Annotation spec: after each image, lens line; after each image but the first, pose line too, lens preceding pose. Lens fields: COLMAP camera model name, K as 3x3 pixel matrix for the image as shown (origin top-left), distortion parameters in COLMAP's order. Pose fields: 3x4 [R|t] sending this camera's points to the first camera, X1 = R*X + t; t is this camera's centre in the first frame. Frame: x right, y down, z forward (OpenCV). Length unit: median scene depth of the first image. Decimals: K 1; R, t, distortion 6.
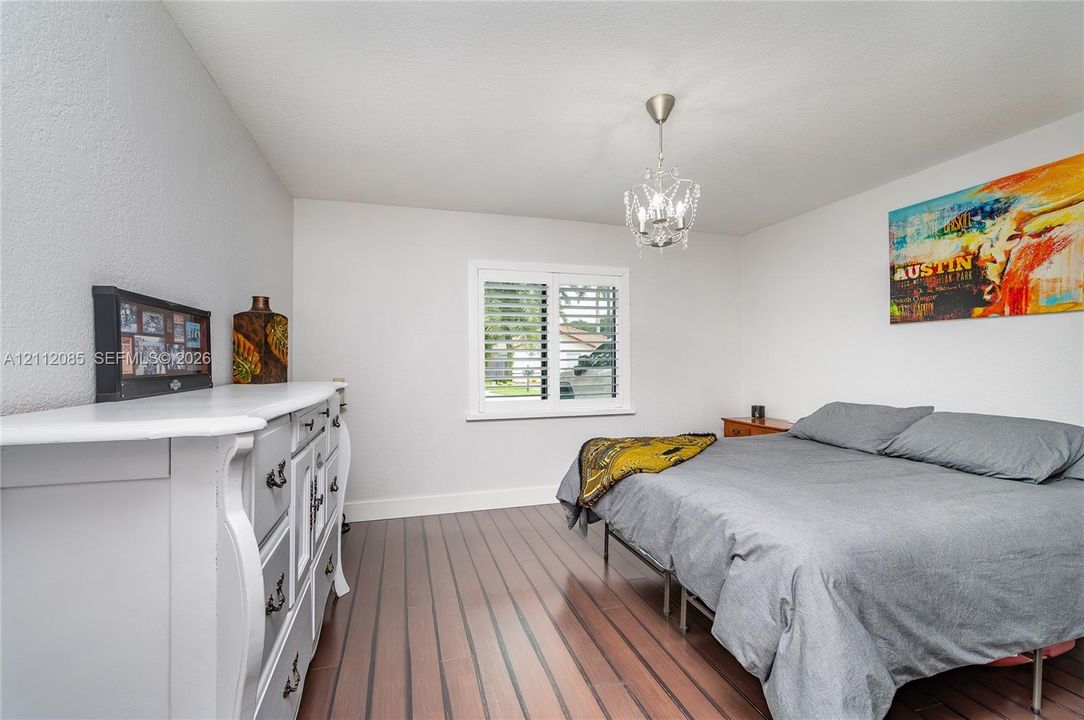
lens RADIAL K [[436.0, 0, 546.4], [0, 436.0, 370.3], [0, 0, 1]] dist [0.004587, -0.000094]
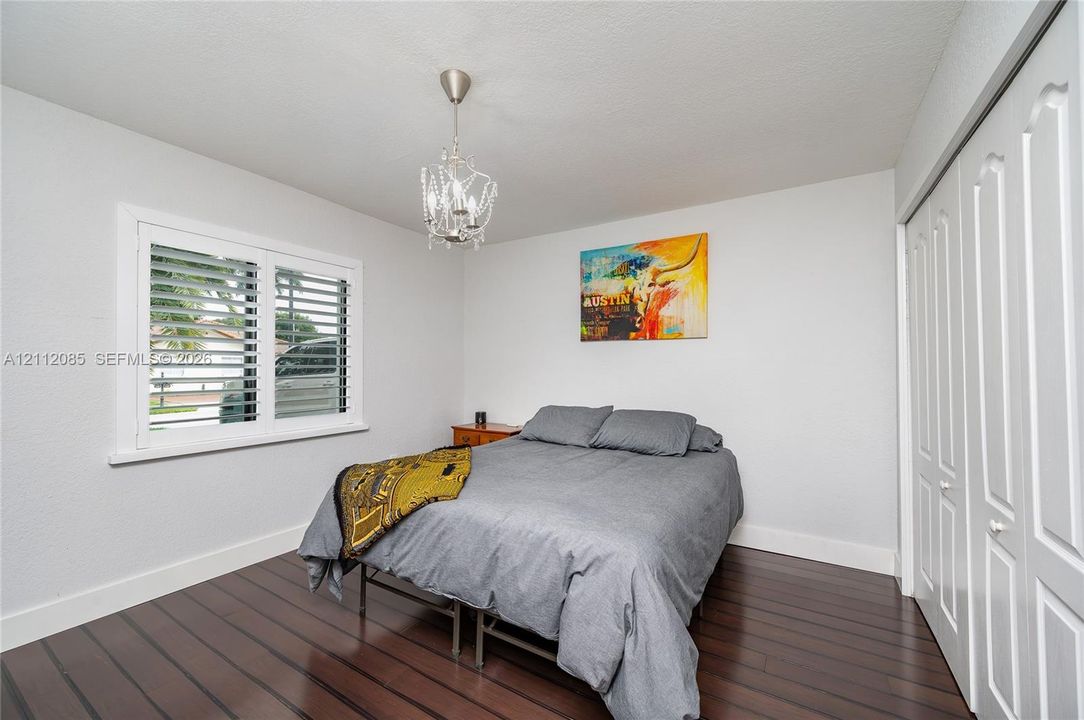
lens RADIAL K [[436.0, 0, 546.4], [0, 436.0, 370.3], [0, 0, 1]] dist [0.004587, -0.000094]
pose [[0.764518, 0.006571, 0.644569, -0.112791], [0.004067, 0.999879, -0.015017, -0.005048], [-0.644589, 0.014102, 0.764399, 0.139944]]
